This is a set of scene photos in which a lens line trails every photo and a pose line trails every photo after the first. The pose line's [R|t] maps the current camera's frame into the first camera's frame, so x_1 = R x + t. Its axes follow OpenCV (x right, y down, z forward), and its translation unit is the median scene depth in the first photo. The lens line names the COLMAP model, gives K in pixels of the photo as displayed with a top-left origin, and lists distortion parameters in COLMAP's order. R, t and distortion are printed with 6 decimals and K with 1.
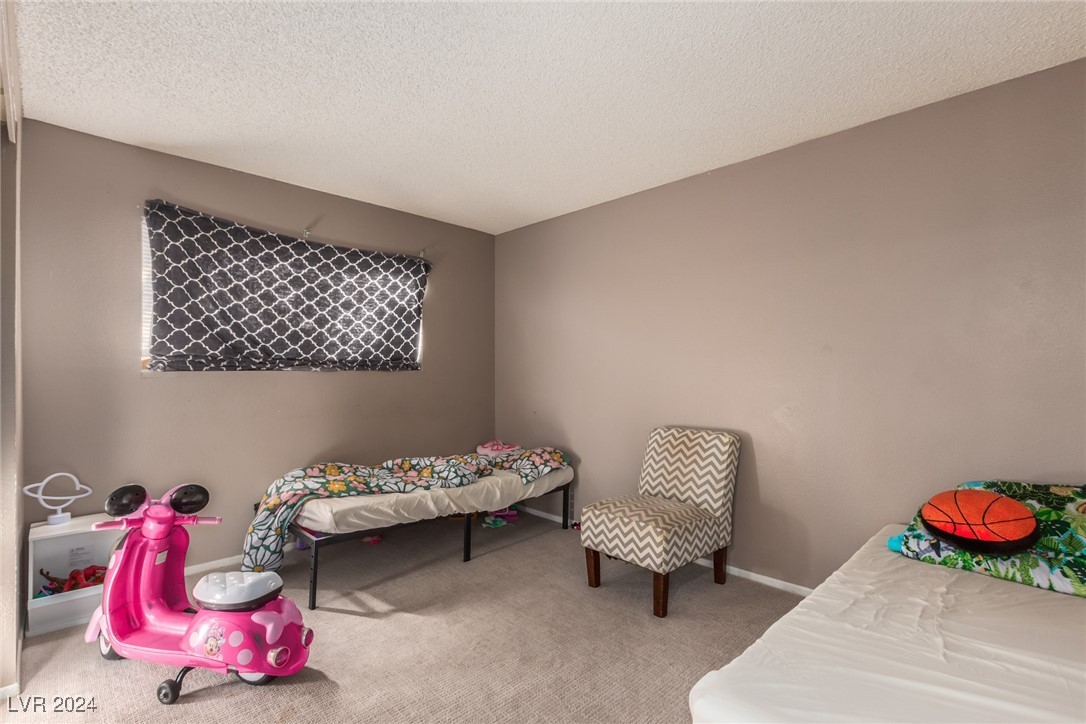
lens RADIAL K [[502.9, 0, 544.1], [0, 502.9, 364.4], [0, 0, 1]] dist [0.002982, -0.000426]
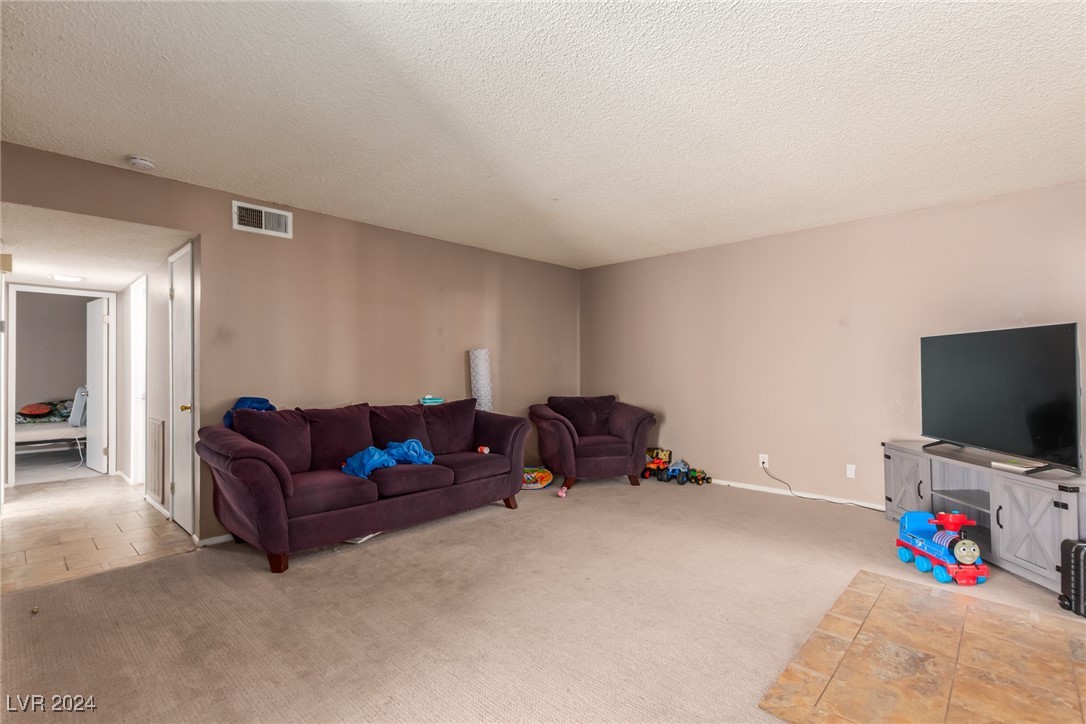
lens RADIAL K [[502.9, 0, 538.9], [0, 502.9, 365.0], [0, 0, 1]] dist [0.002982, -0.000426]
pose [[-0.029750, 0.007806, 0.999527, -3.176992], [0.003169, 0.999965, -0.007715, 0.002772], [-0.999552, 0.002938, -0.029774, -2.787883]]
